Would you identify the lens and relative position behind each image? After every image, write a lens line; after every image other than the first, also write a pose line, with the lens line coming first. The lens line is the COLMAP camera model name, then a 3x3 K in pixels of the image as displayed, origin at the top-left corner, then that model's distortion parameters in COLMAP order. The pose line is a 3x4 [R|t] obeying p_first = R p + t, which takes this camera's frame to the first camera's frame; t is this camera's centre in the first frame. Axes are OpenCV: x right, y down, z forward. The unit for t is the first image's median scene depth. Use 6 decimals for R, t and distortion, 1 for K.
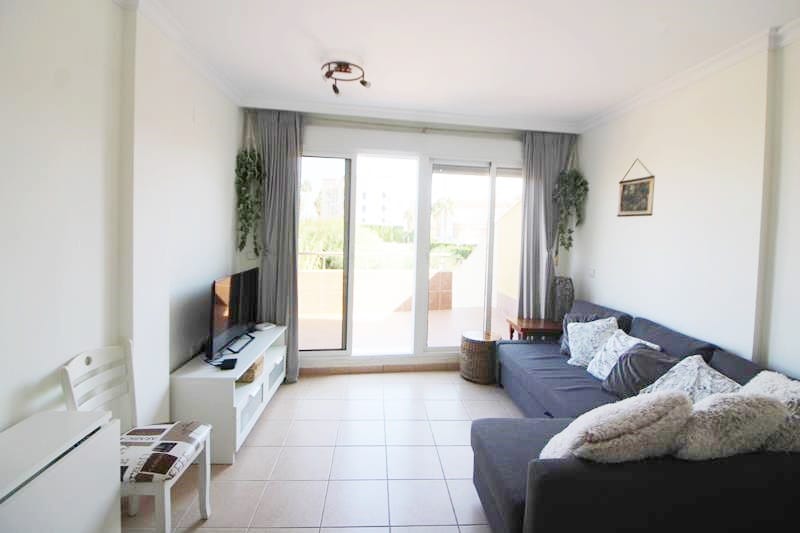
lens RADIAL K [[369.3, 0, 399.1], [0, 369.3, 242.3], [0, 0, 1]] dist [0.000583, -0.013606]
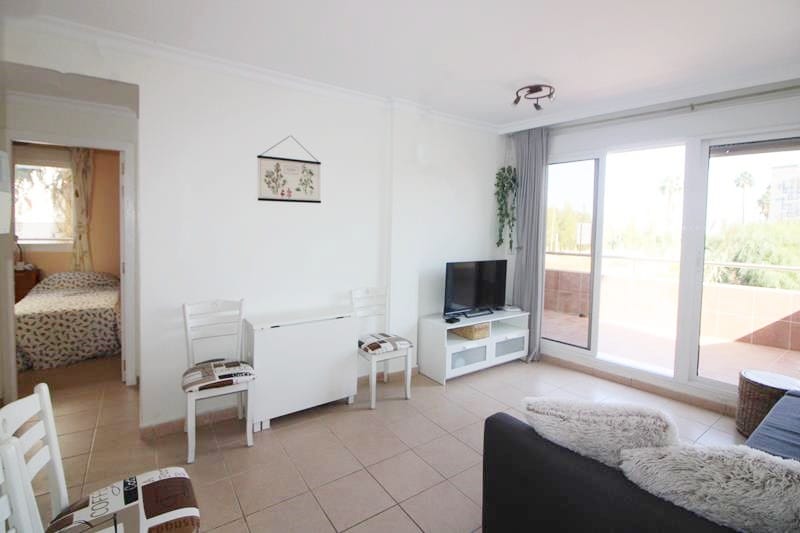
lens RADIAL K [[368.3, 0, 395.3], [0, 368.3, 241.3], [0, 0, 1]] dist [-0.000750, -0.013241]
pose [[0.520147, 0.016473, -0.853918, 0.459916], [-0.035745, 0.999358, -0.002495, 0.019997], [0.853328, 0.031821, 0.520402, 0.025993]]
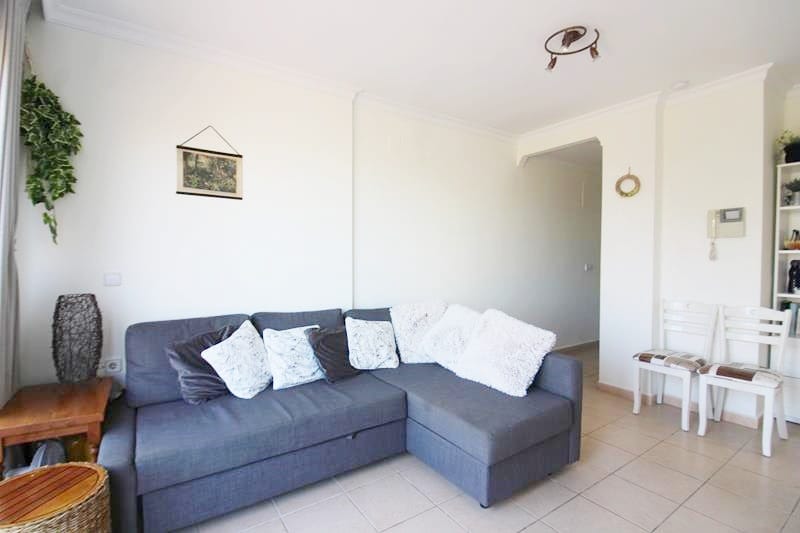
lens RADIAL K [[375.9, 0, 385.7], [0, 375.9, 264.5], [0, 0, 1]] dist [-0.016810, -0.000215]
pose [[-0.492507, -0.051646, 0.868775, -0.238377], [0.010337, 0.997820, 0.065177, 0.023929], [-0.870247, 0.041081, -0.490900, 0.955210]]
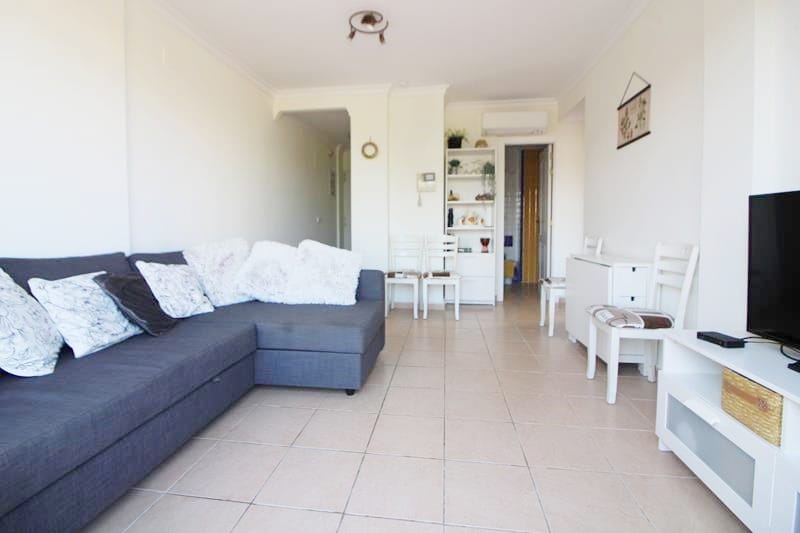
lens RADIAL K [[369.3, 0, 399.1], [0, 369.3, 242.3], [0, 0, 1]] dist [0.000583, -0.013606]
pose [[-0.981911, -0.034876, 0.186104, -0.047011], [-0.020420, 0.996663, 0.079037, 0.099864], [-0.188240, 0.073807, -0.979346, 1.162695]]
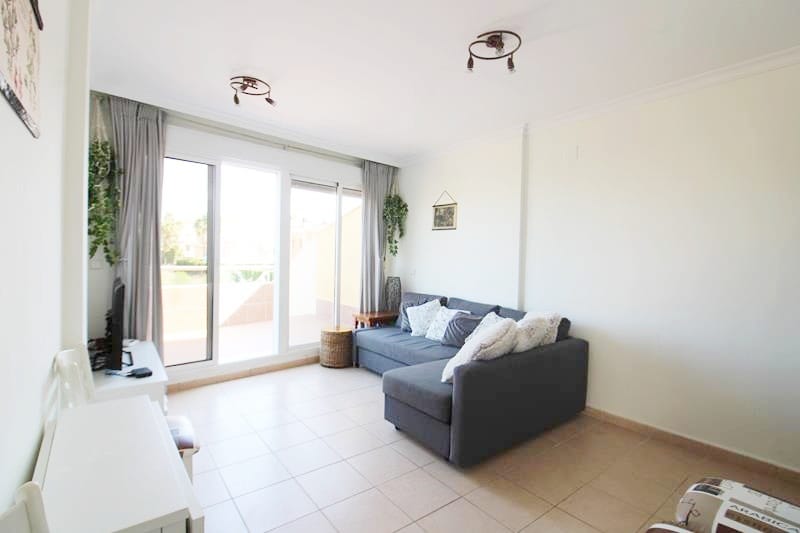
lens RADIAL K [[372.1, 0, 390.9], [0, 372.1, 264.4], [0, 0, 1]] dist [0.000013, -0.013519]
pose [[0.829717, -0.021868, 0.557756, -0.319587], [0.020301, 0.999753, 0.008997, 0.042281], [-0.557815, 0.003858, 0.829956, -0.092033]]
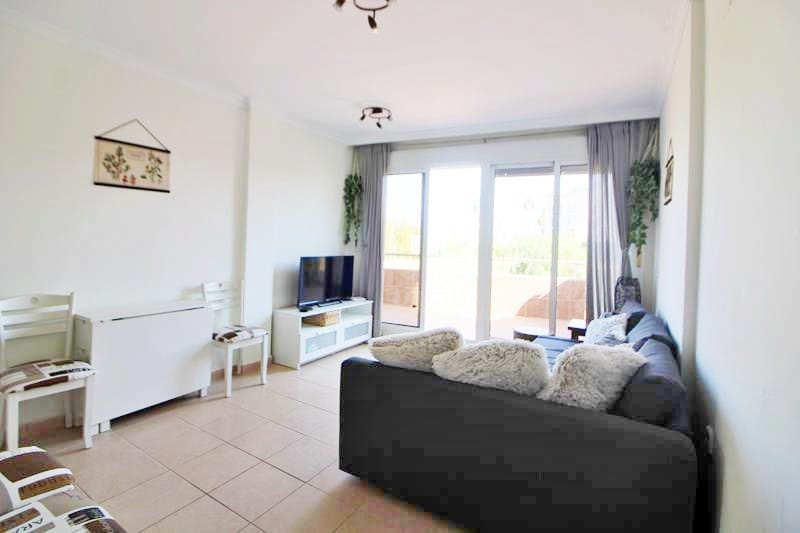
lens RADIAL K [[369.3, 0, 399.1], [0, 369.3, 242.3], [0, 0, 1]] dist [0.000583, -0.013606]
pose [[0.825322, -0.001303, -0.564661, 0.532759], [-0.028261, 0.998649, -0.043612, 0.069009], [0.563955, 0.051952, 0.824170, -0.068709]]
